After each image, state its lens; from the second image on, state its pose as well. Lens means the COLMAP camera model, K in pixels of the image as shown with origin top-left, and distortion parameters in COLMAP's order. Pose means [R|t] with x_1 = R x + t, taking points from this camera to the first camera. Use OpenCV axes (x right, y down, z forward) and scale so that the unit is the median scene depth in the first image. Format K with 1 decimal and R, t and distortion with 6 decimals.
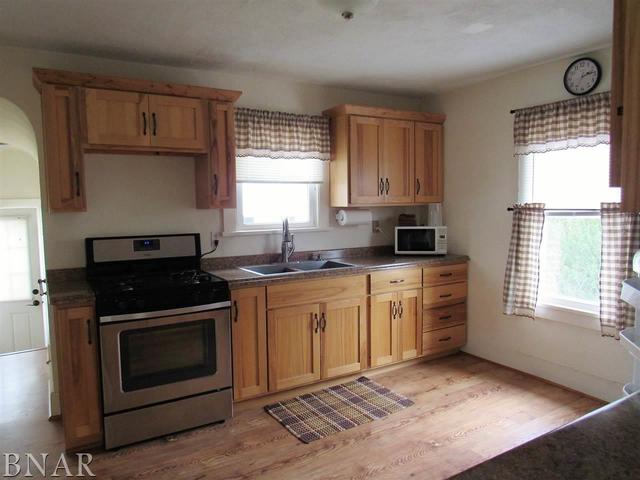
lens RADIAL K [[466.7, 0, 320.0], [0, 466.7, 240.0], [0, 0, 1]] dist [-0.014319, 0.009905]
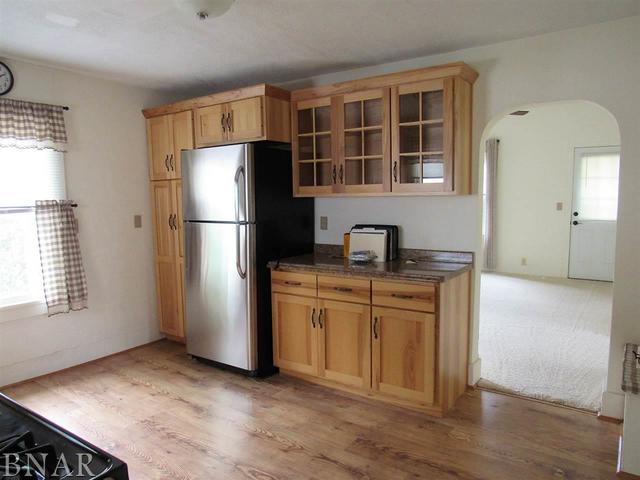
lens RADIAL K [[466.7, 0, 320.0], [0, 466.7, 240.0], [0, 0, 1]] dist [-0.014319, 0.009905]
pose [[-0.409613, -0.075773, 0.909107, -0.705017], [0.088947, 0.988479, 0.122465, -0.062221], [-0.907913, 0.131026, -0.398154, 0.840966]]
